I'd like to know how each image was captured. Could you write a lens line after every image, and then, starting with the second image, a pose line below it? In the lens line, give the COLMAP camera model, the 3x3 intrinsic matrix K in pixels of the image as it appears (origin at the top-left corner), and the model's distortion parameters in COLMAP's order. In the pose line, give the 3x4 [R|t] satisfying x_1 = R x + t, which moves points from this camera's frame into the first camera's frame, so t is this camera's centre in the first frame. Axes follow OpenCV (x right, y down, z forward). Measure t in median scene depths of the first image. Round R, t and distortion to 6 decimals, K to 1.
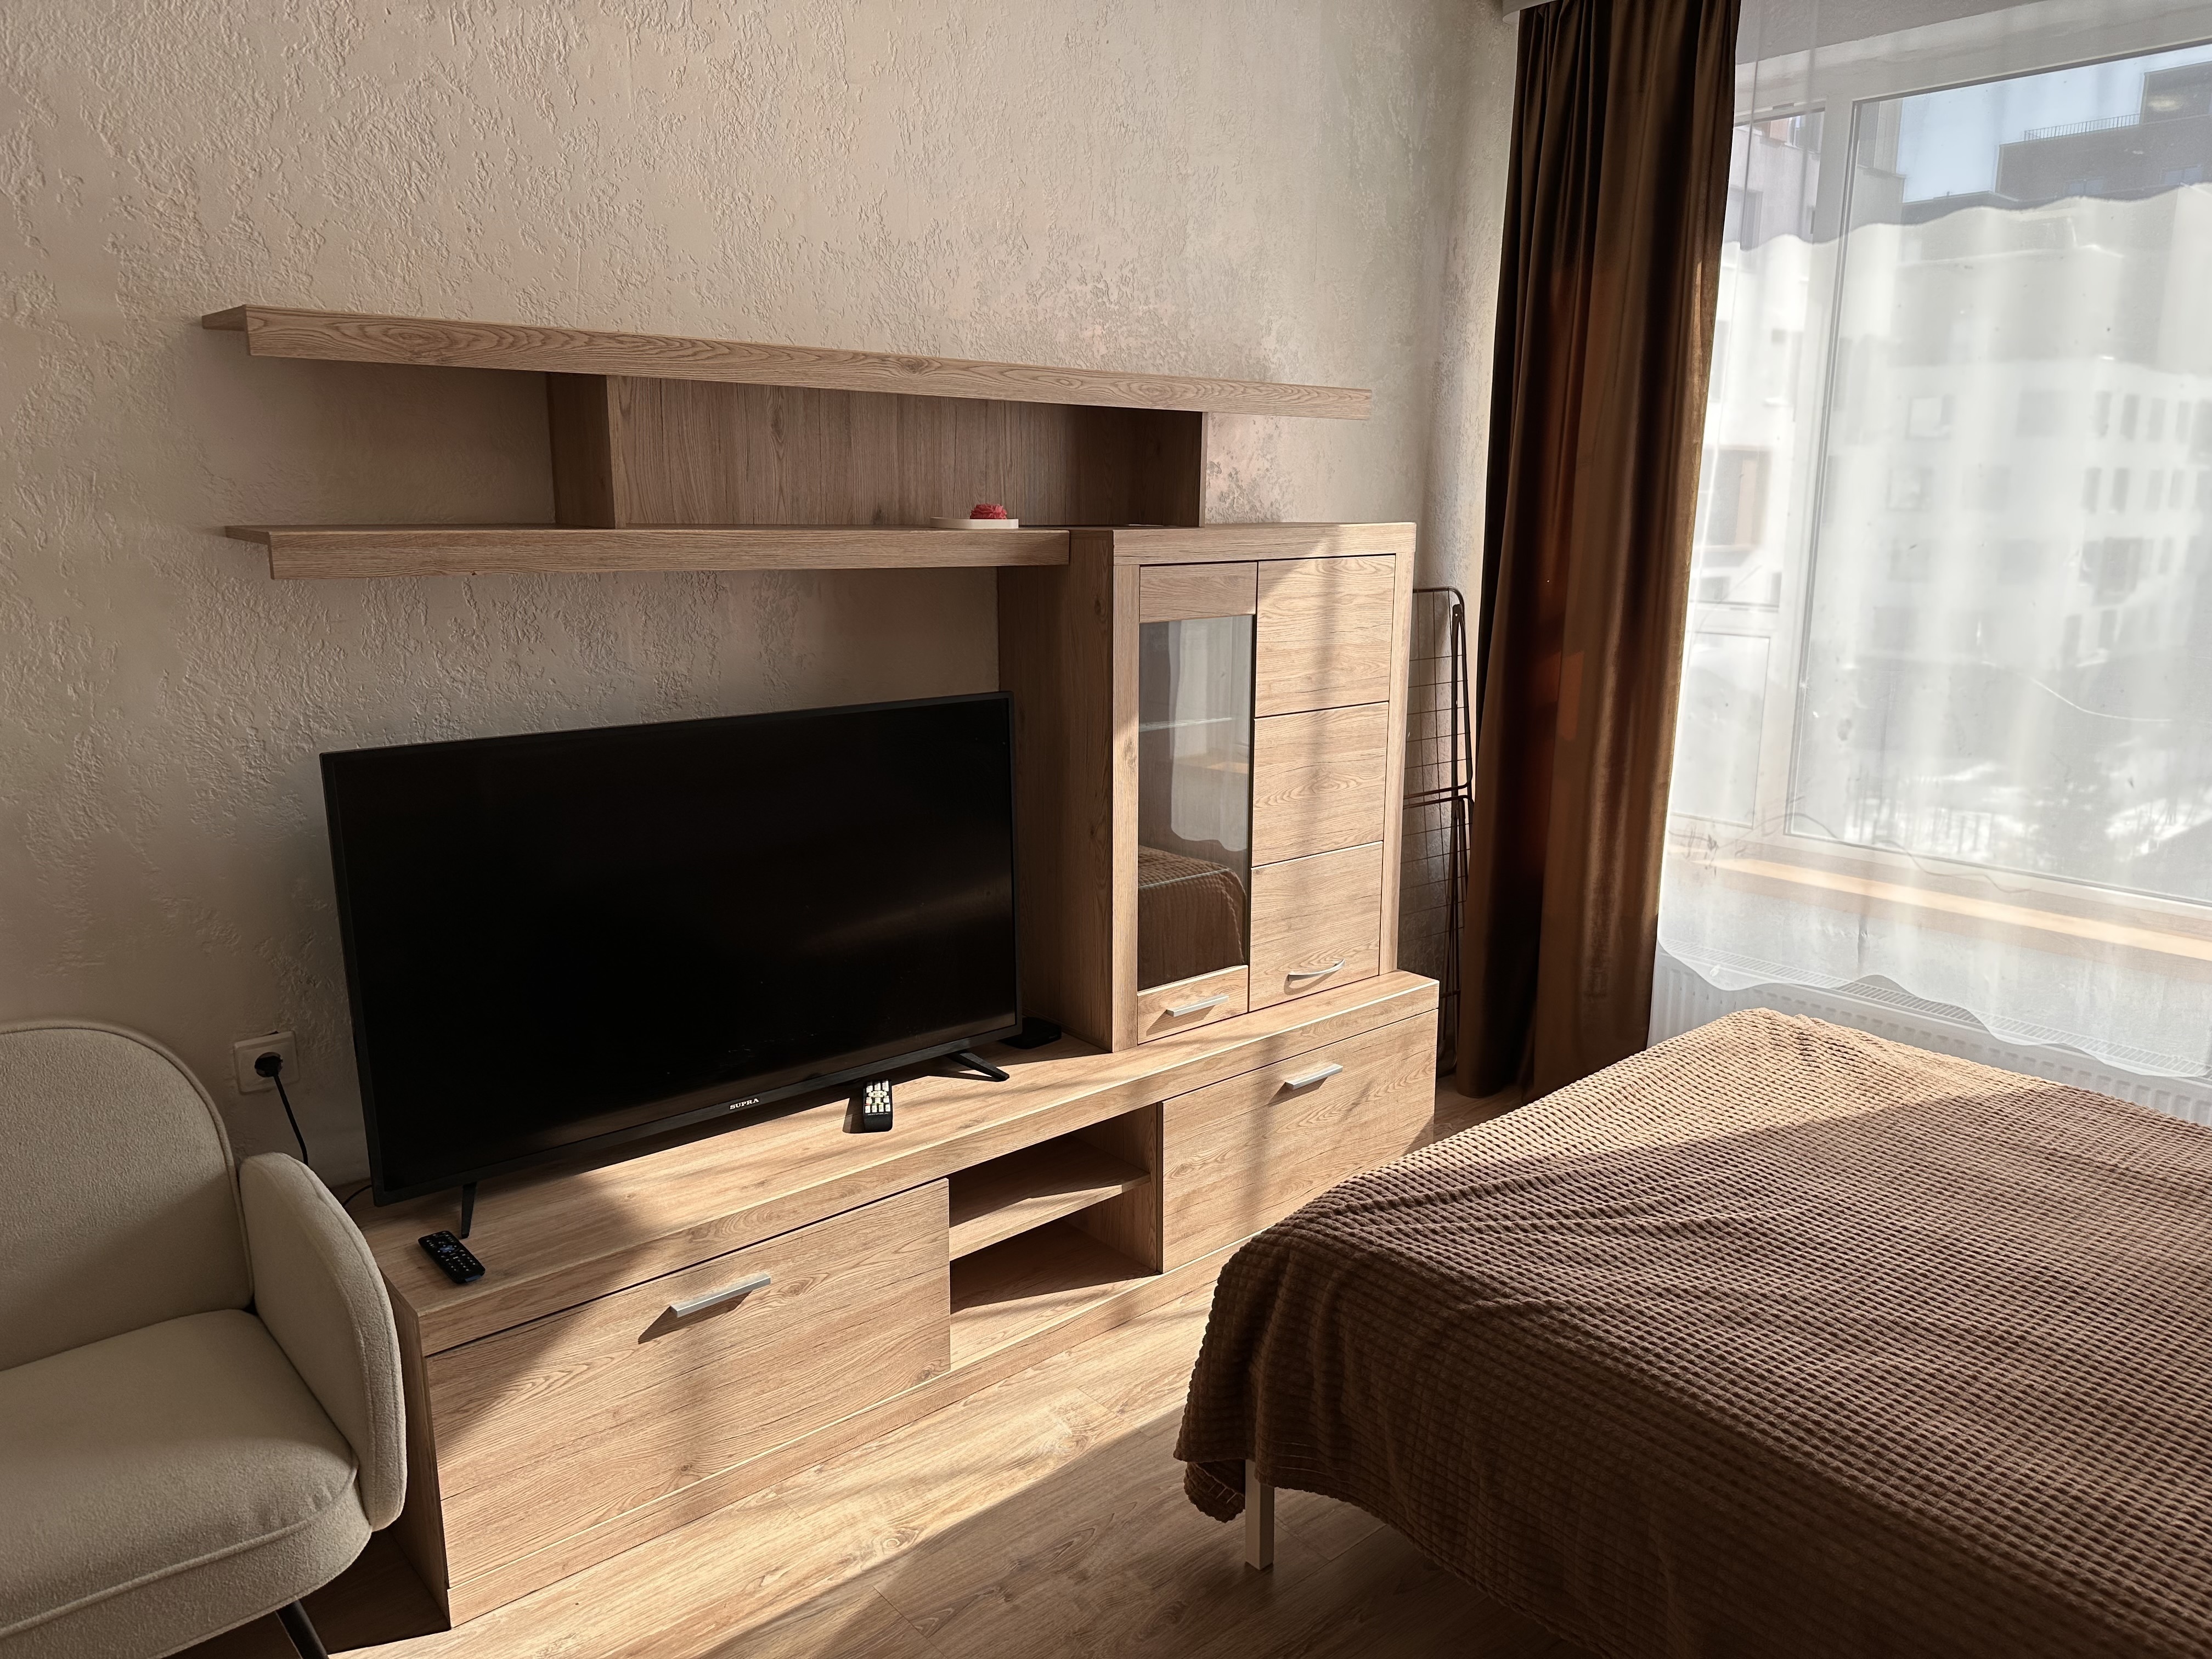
lens RADIAL K [[1531.9, 0, 1106.0], [0, 1531.9, 829.5], [0, 0, 1]] dist [0.050952, -0.066555]
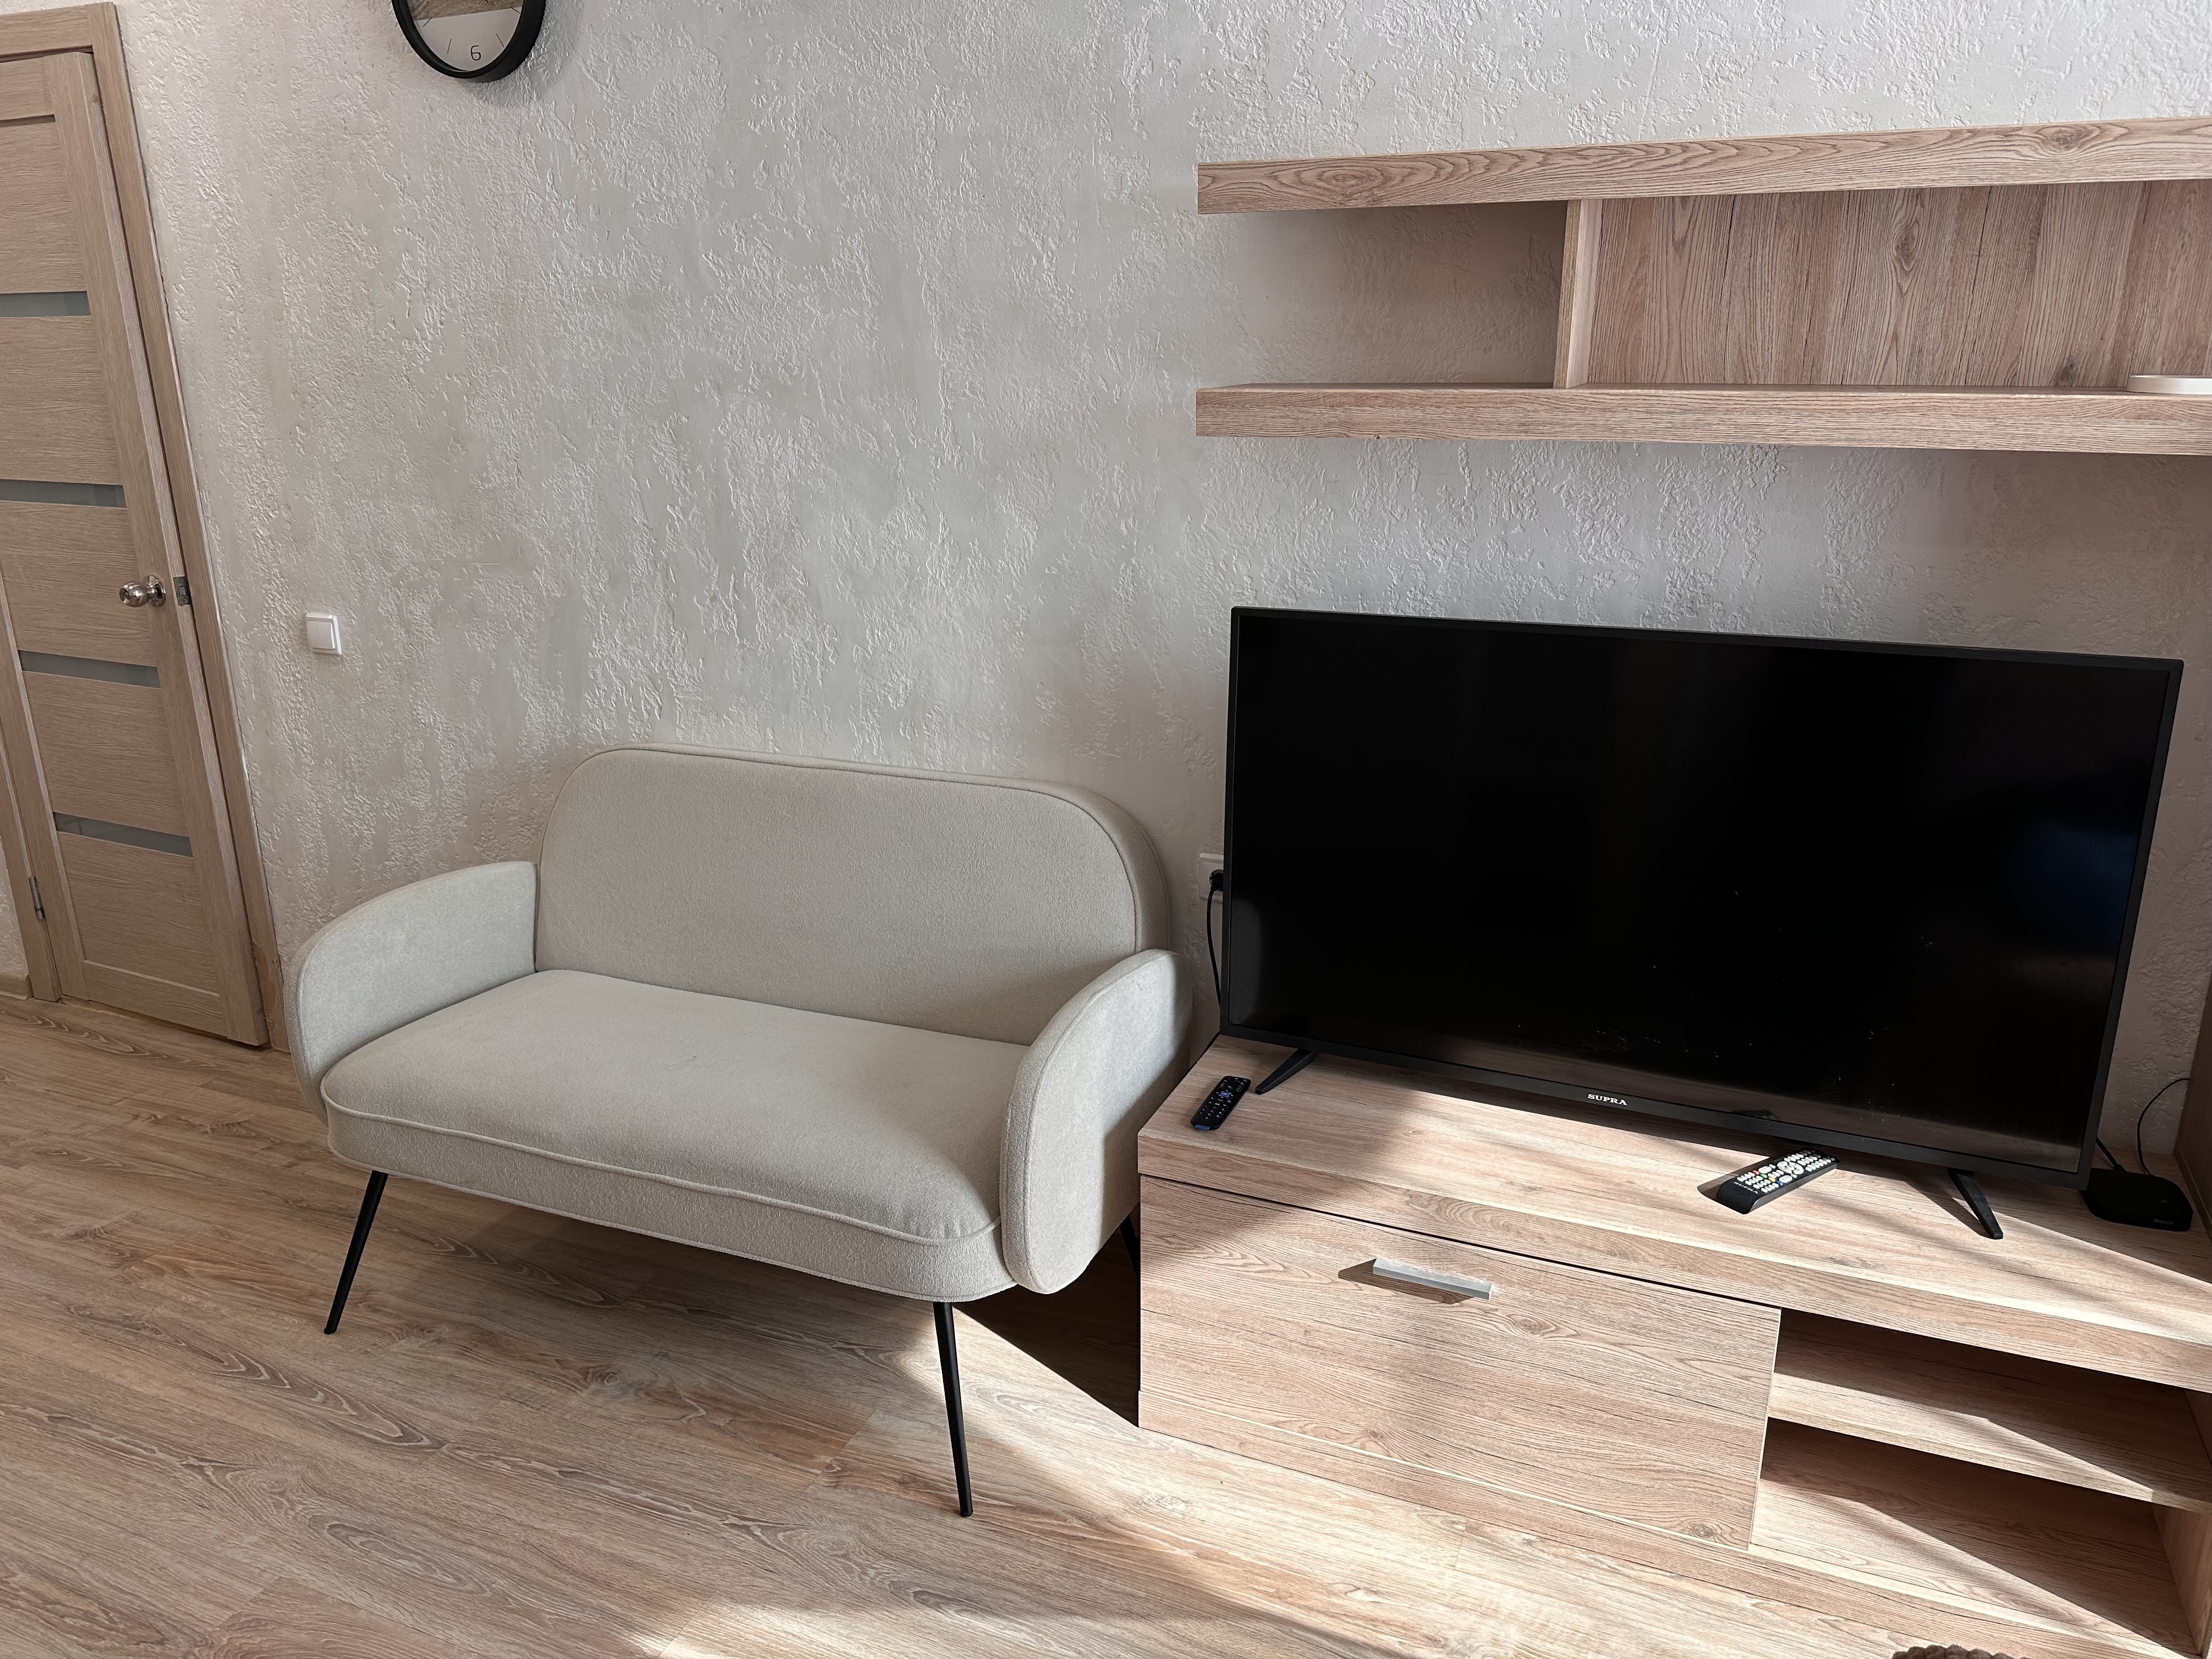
lens RADIAL K [[1531.9, 0, 1106.0], [0, 1531.9, 829.5], [0, 0, 1]] dist [0.050952, -0.066555]
pose [[0.452389, 0.255598, -0.854409, 0.329332], [-0.185710, 0.964047, 0.190067, -0.073018], [0.872271, 0.072688, 0.483591, 0.371289]]
